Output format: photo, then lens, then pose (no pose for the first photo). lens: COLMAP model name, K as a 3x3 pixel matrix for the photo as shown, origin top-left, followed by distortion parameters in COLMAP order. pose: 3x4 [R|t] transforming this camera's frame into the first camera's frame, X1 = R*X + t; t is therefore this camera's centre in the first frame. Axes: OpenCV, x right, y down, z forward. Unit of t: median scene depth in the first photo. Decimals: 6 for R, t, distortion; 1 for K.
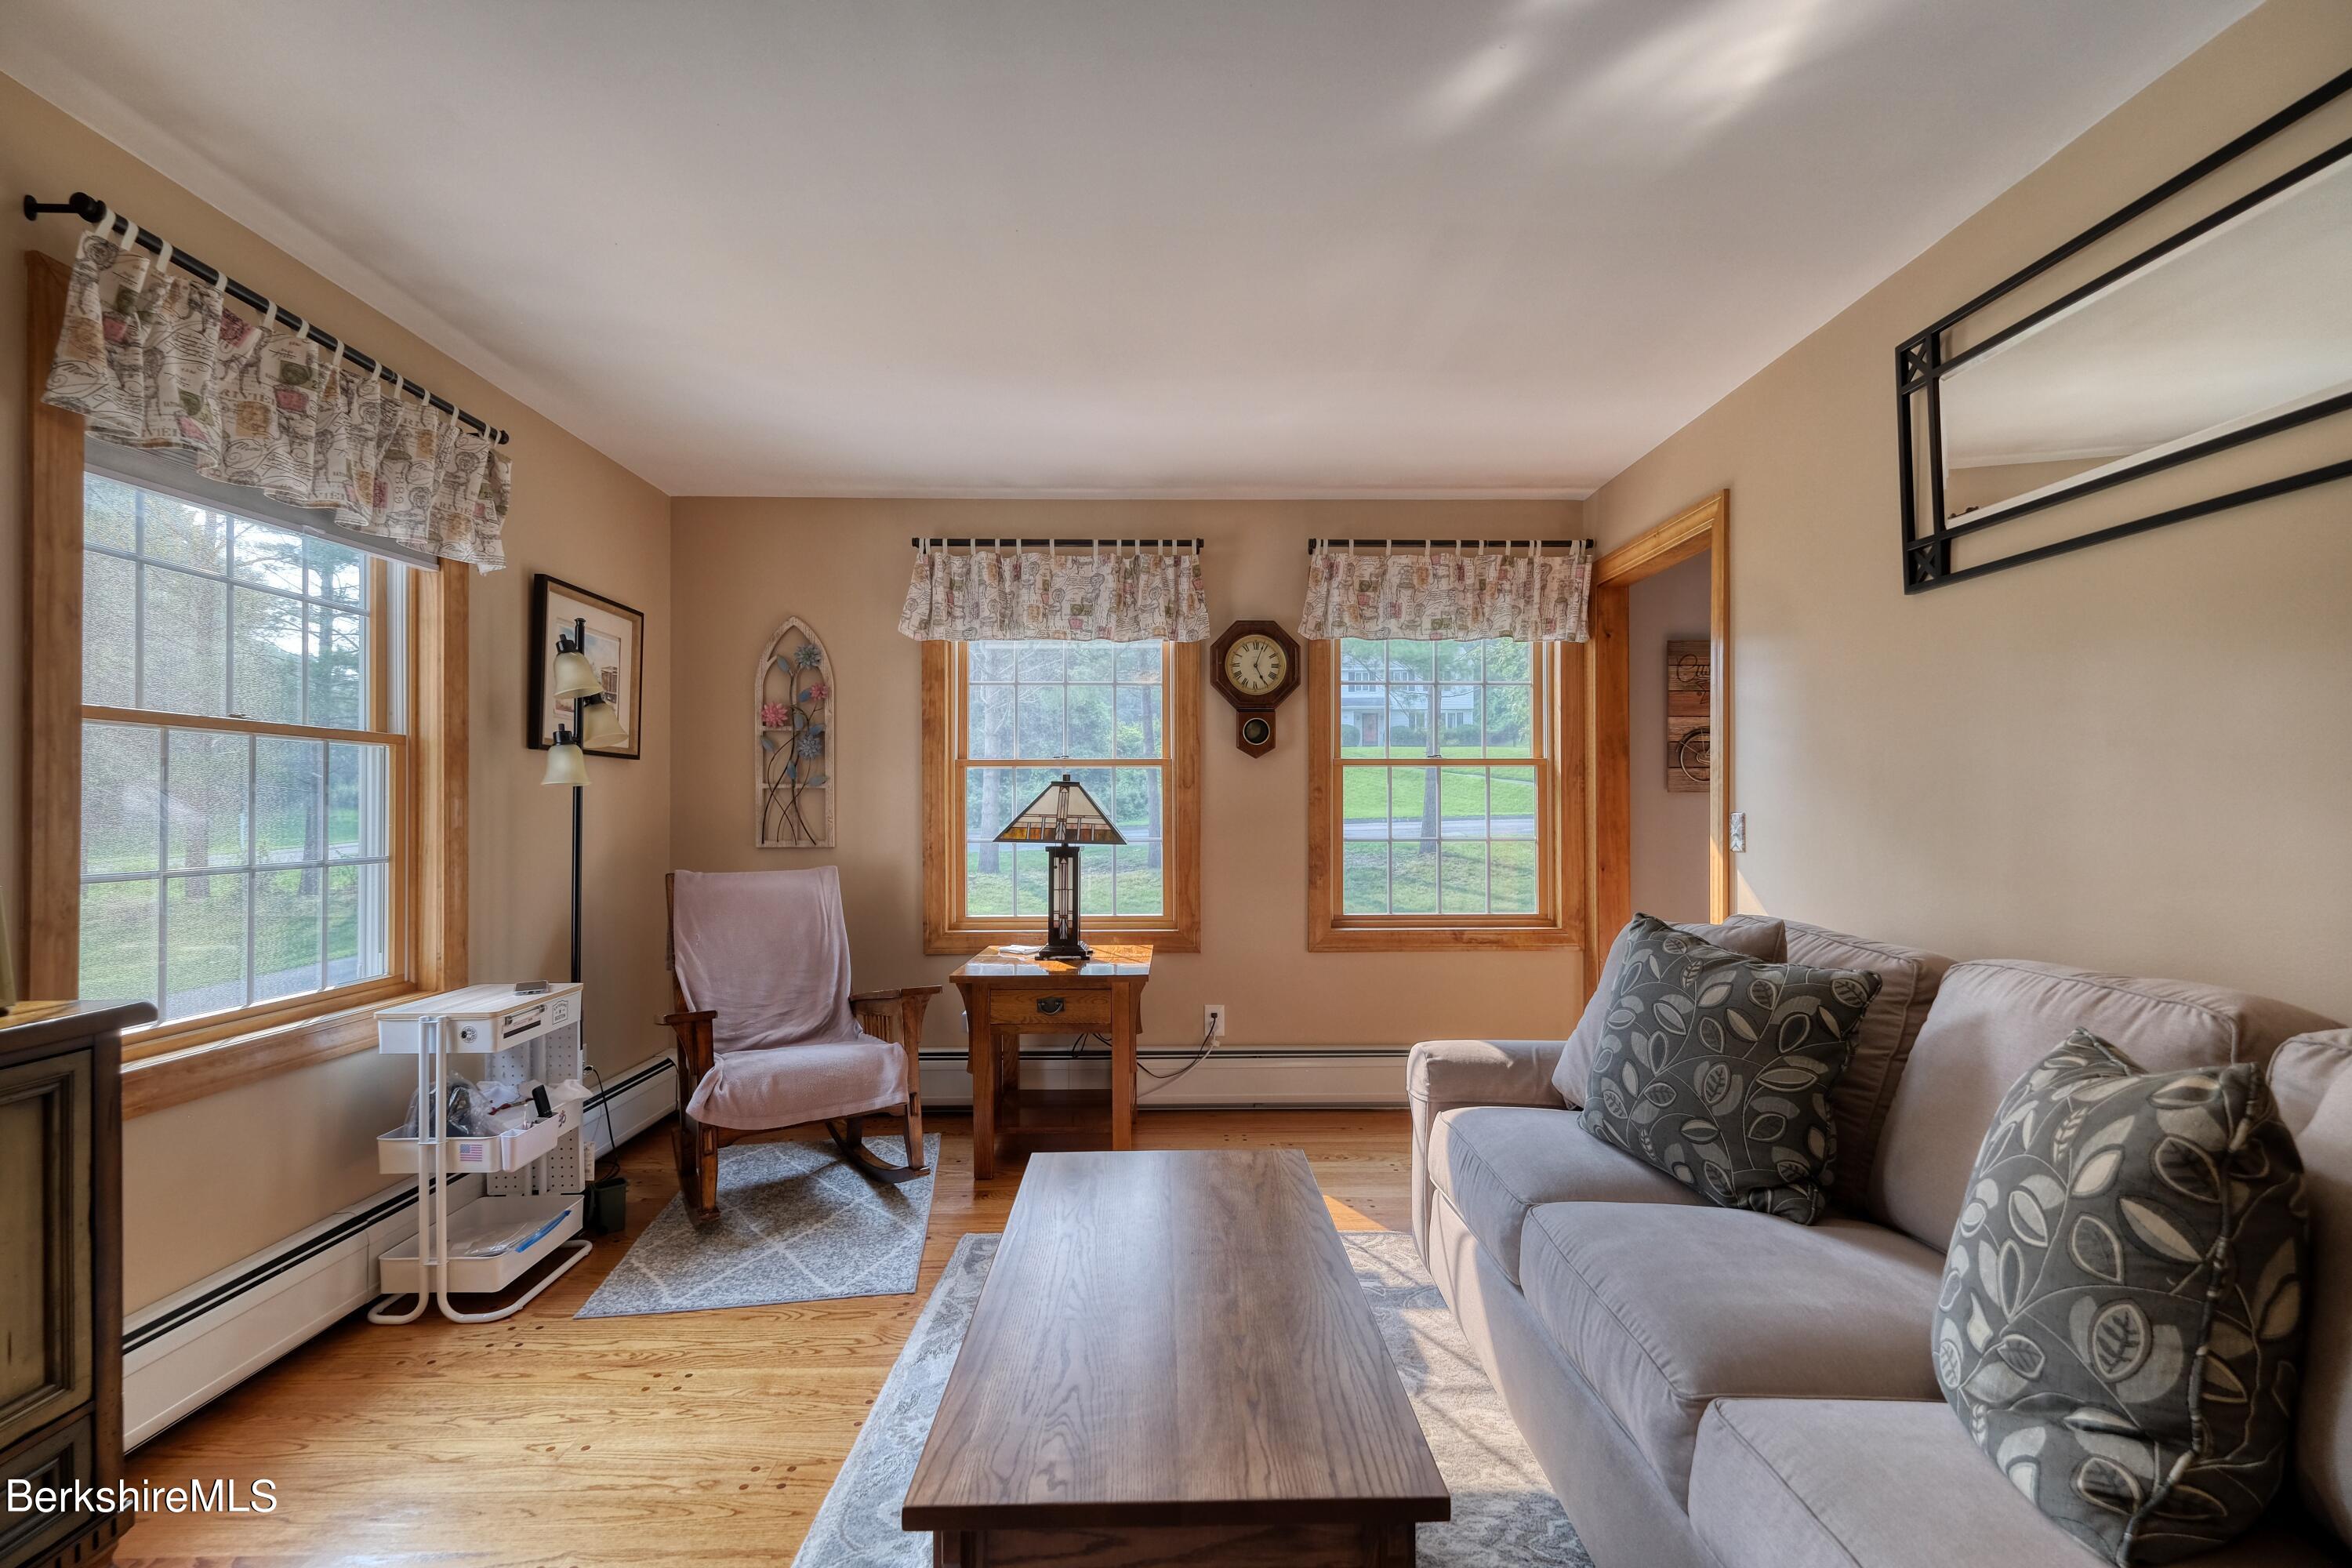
lens RADIAL K [[1027.4, 0, 1178.4], [0, 1027.4, 798.7], [0, 0, 1]] dist [-0.001070, 0.000240]
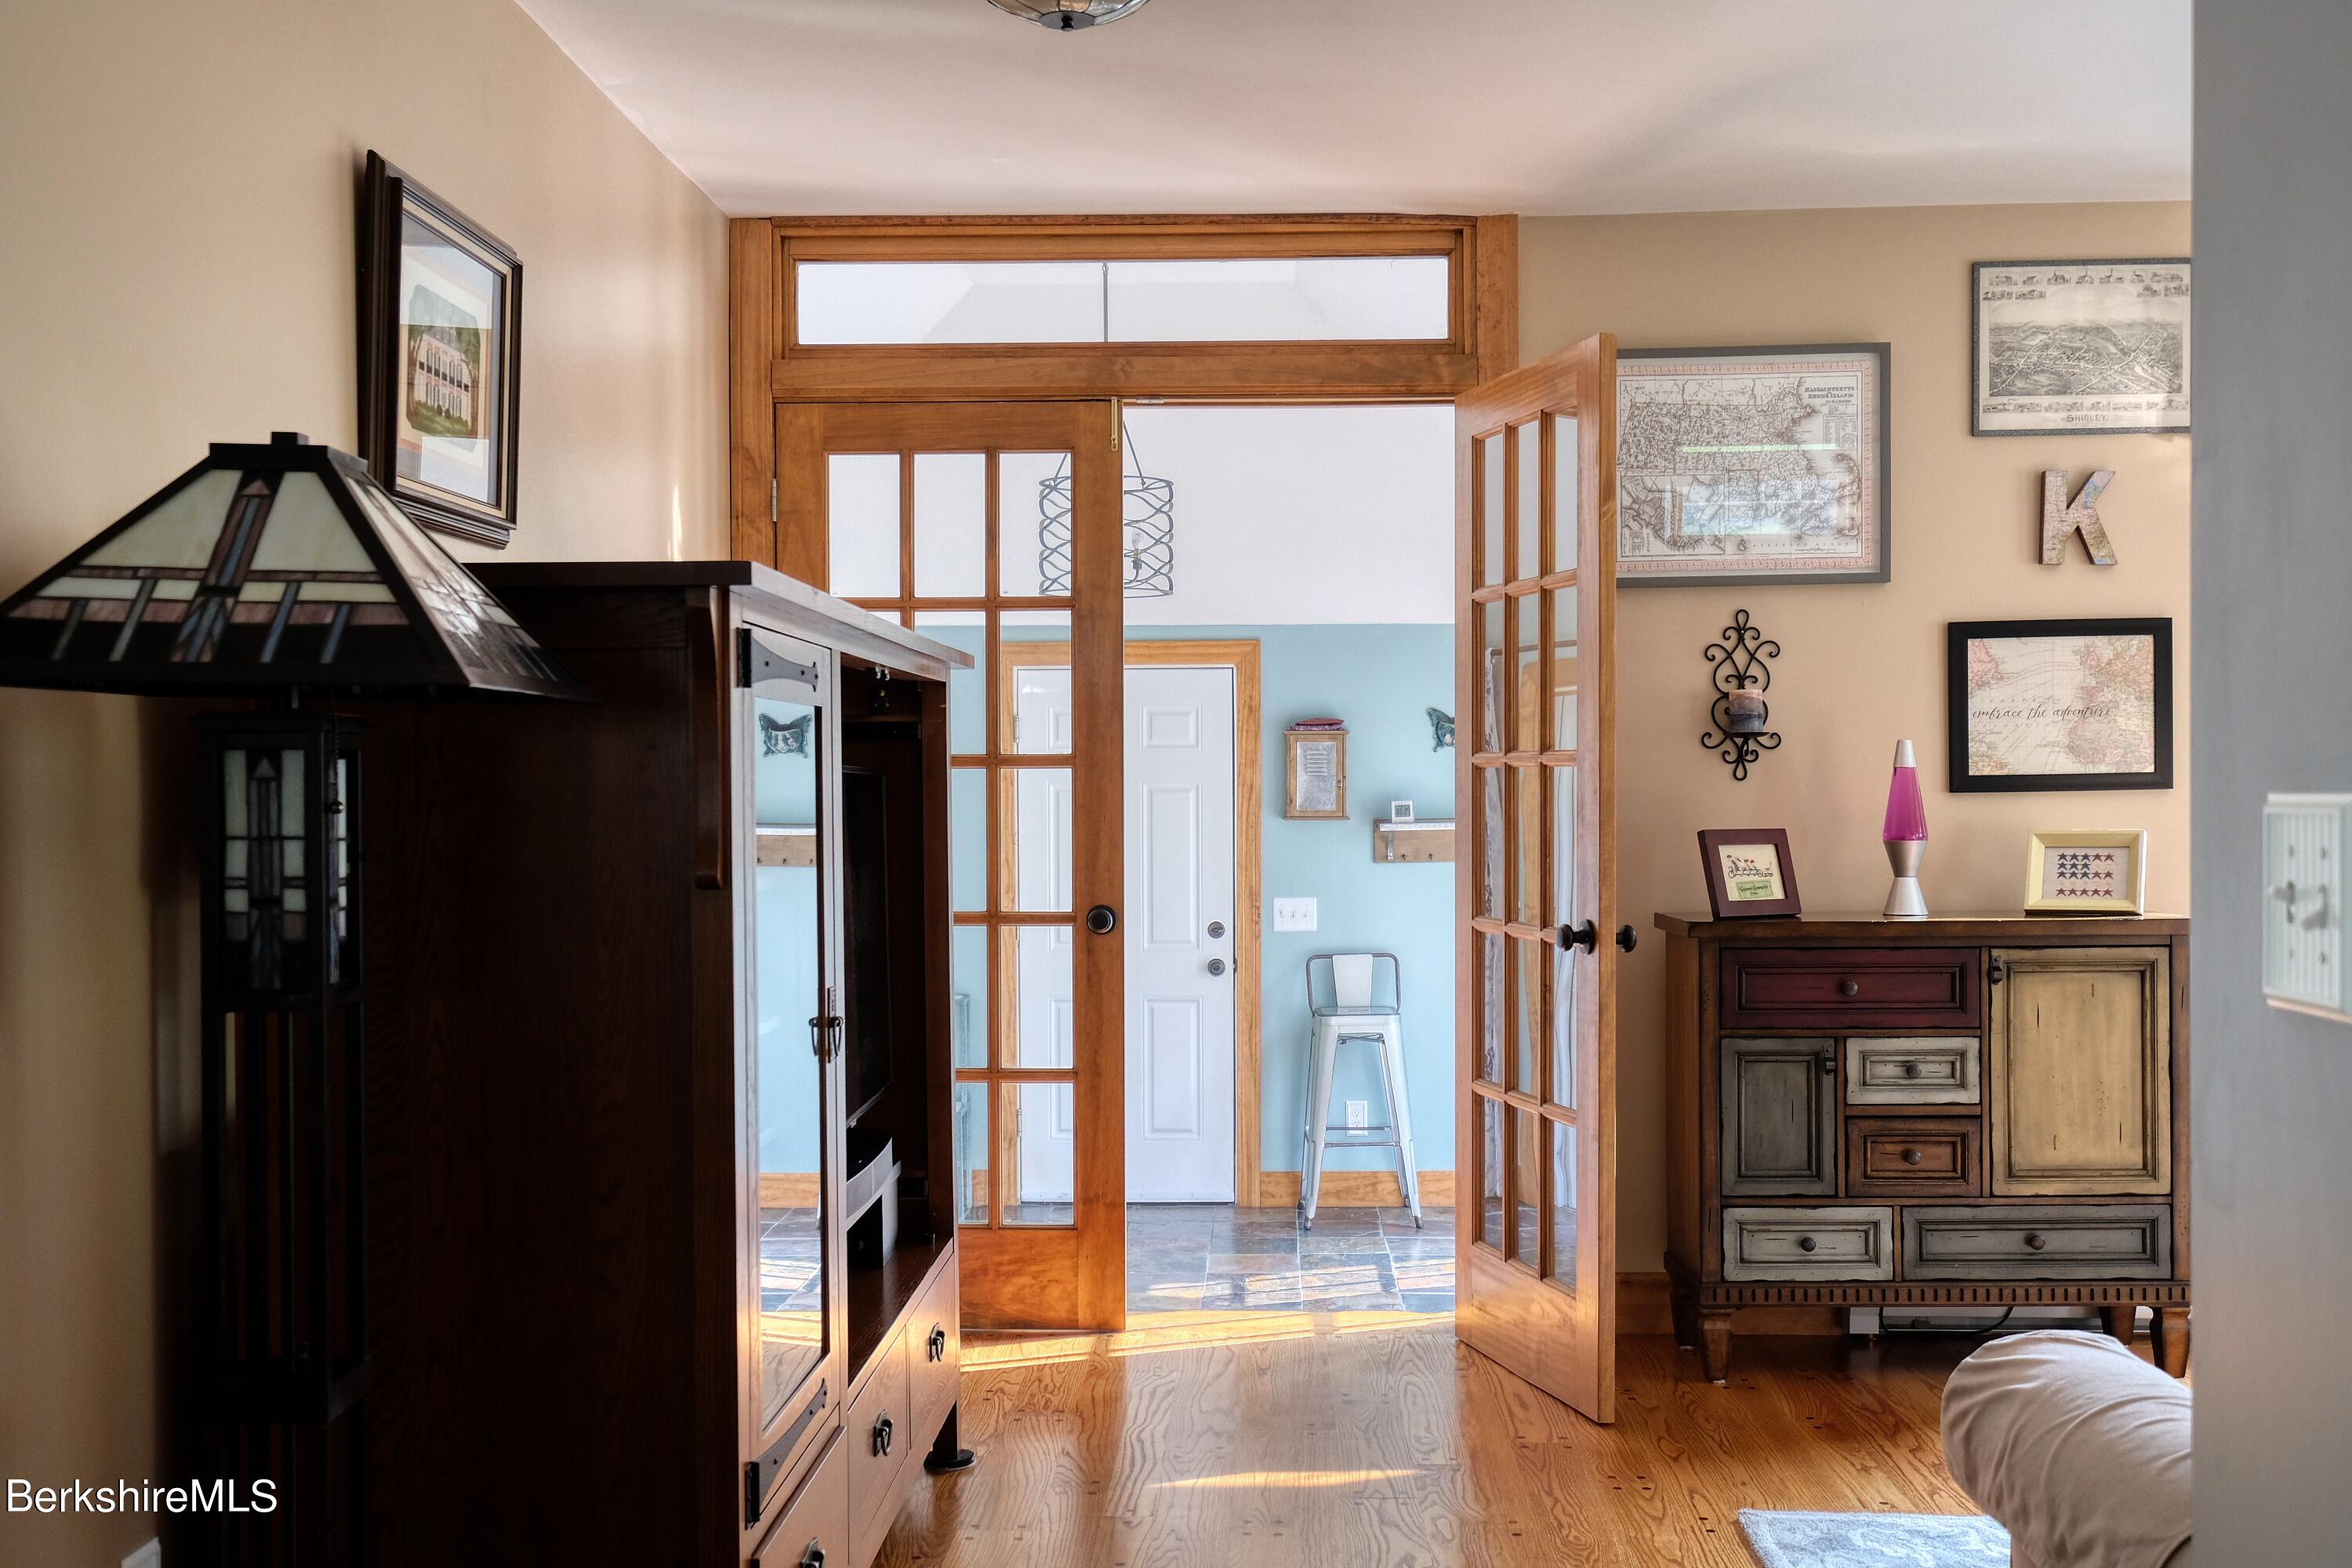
lens RADIAL K [[2348.9, 0, 1176.8], [0, 2348.9, 819.8], [0, 0, 1]] dist [0.005085, 0.008805]
pose [[-0.055750, 0.020377, -0.998237, 0.820211], [0.012871, 0.999723, 0.019689, -0.004068], [0.998362, -0.011751, -0.055997, -0.064374]]
